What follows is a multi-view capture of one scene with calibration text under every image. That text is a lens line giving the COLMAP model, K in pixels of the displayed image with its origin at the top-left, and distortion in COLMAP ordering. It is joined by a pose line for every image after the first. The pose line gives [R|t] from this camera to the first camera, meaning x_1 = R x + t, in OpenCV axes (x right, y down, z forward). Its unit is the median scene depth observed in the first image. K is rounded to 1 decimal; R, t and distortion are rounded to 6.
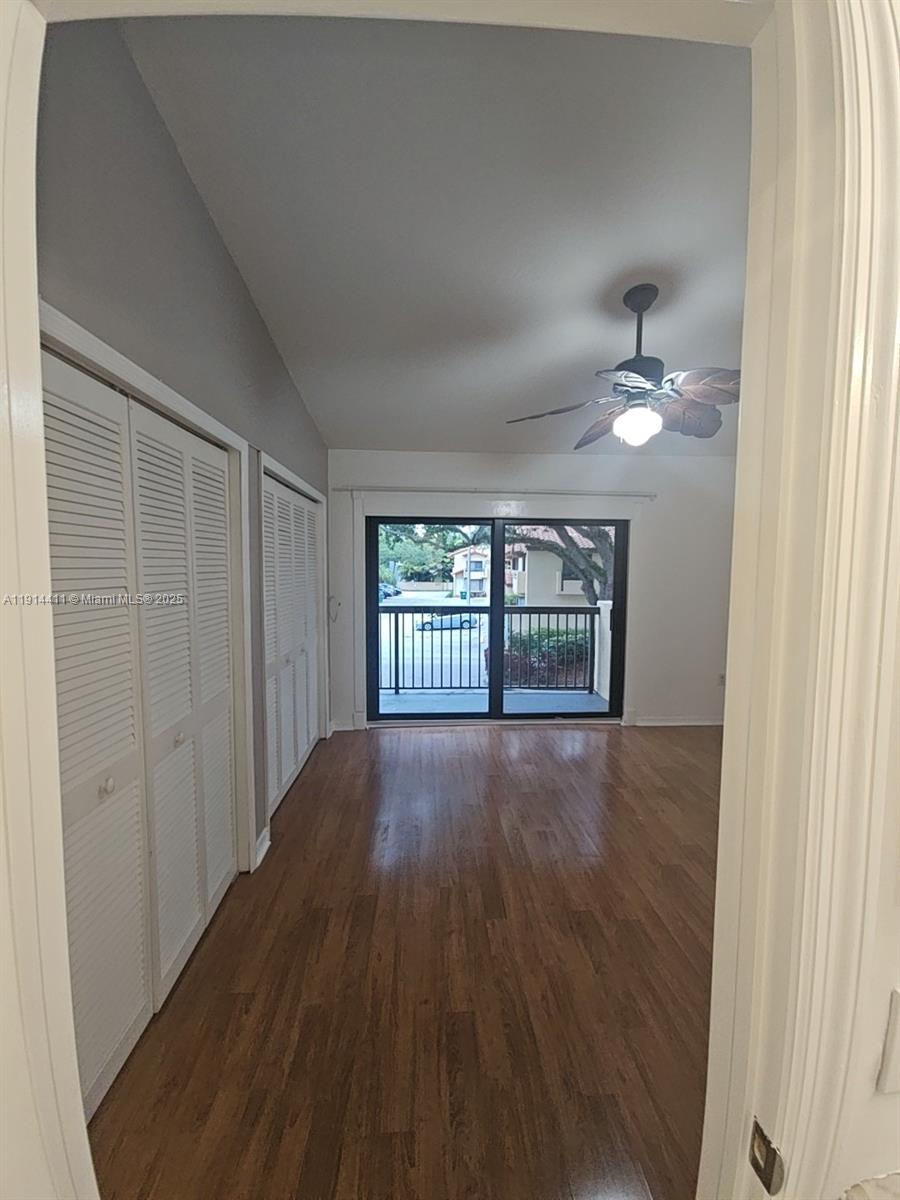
lens RADIAL K [[490.4, 0, 450.0], [0, 490.4, 604.8], [0, 0, 1]] dist [0.000074, -0.000927]
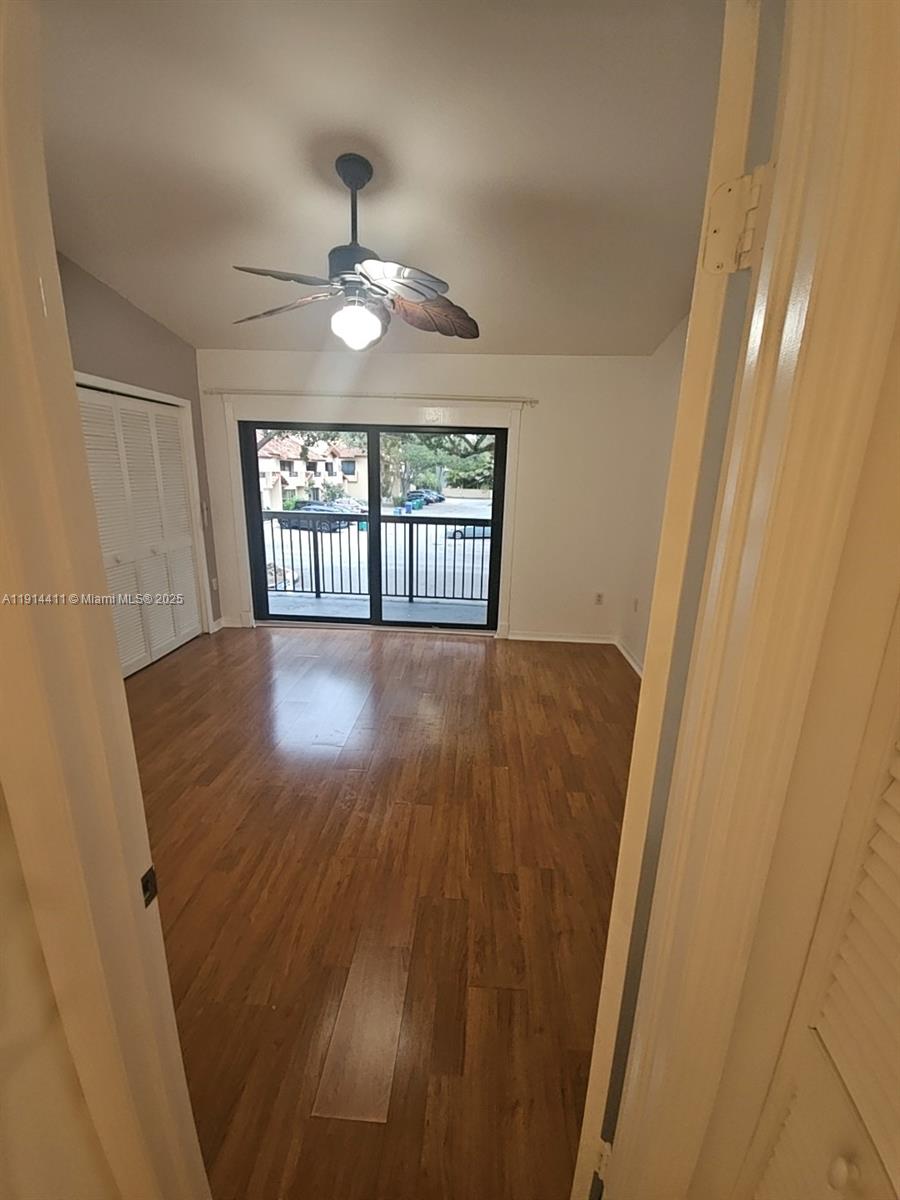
lens RADIAL K [[490.4, 0, 450.7], [0, 490.4, 604.0], [0, 0, 1]] dist [0.000074, -0.000927]
pose [[0.993209, 0.051809, -0.104176, 0.286091], [-0.031865, 0.982277, 0.184709, -0.008345], [0.111899, -0.180135, 0.977256, -0.000720]]
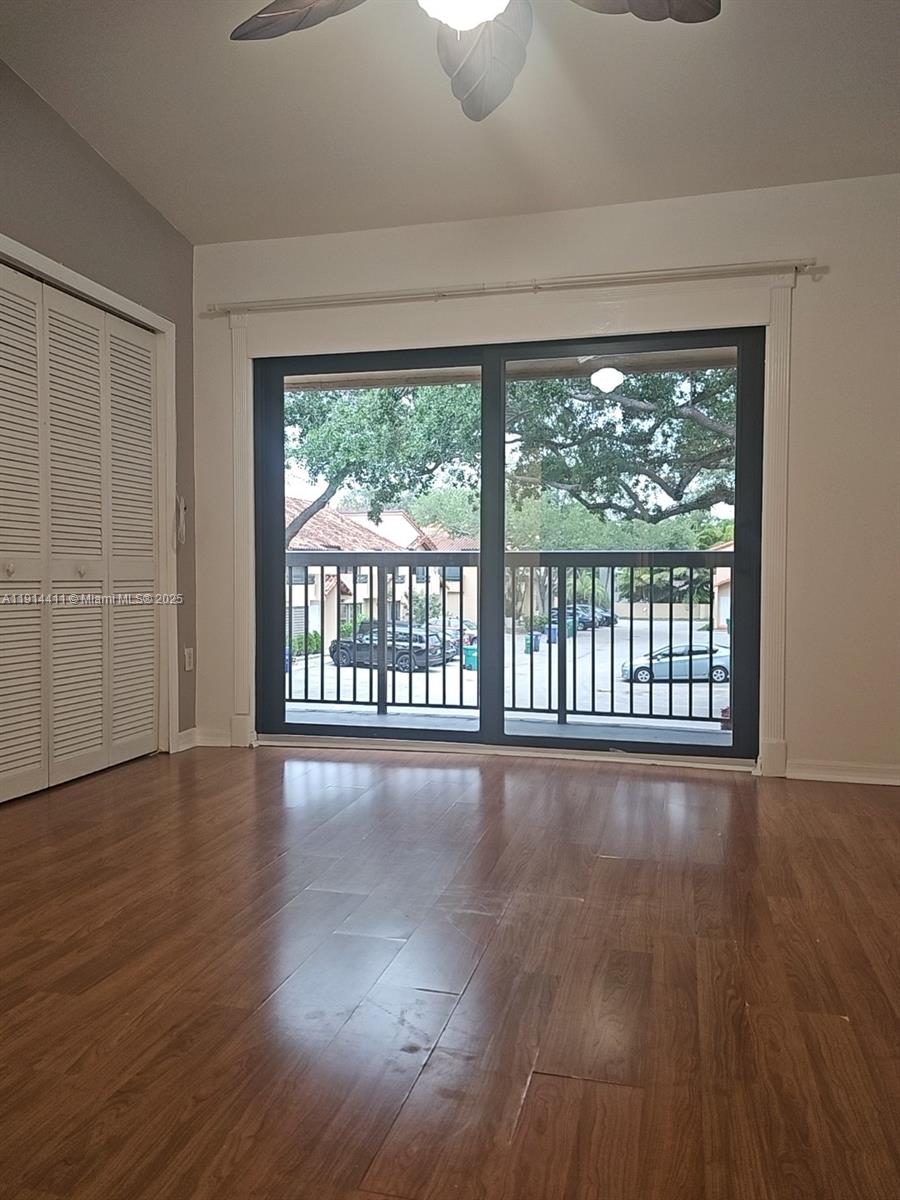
lens RADIAL K [[872.4, 0, 455.7], [0, 872.4, 604.3], [0, 0, 1]] dist [0.060847, -0.022700]
pose [[0.953362, 0.007846, -0.301727, 0.262273], [-0.024068, 0.998455, -0.050084, 0.106214], [0.300868, 0.055010, 0.952078, 0.095948]]
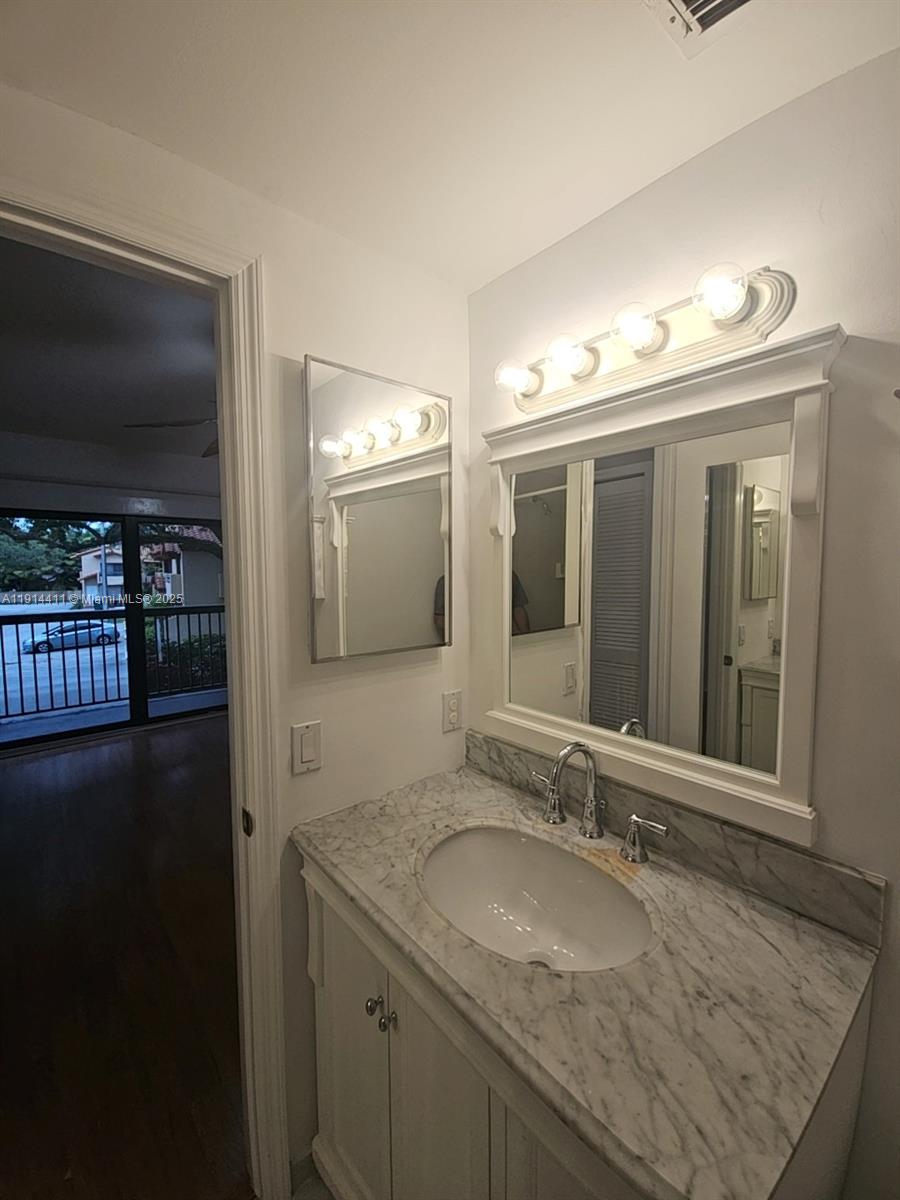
lens RADIAL K [[490.4, 0, 459.4], [0, 490.4, 598.5], [0, 0, 1]] dist [0.000074, -0.000927]
pose [[0.788087, -0.049471, 0.613572, 0.008249], [0.059359, 0.998228, 0.004243, 0.015247], [-0.612695, 0.033077, 0.789627, -0.113405]]
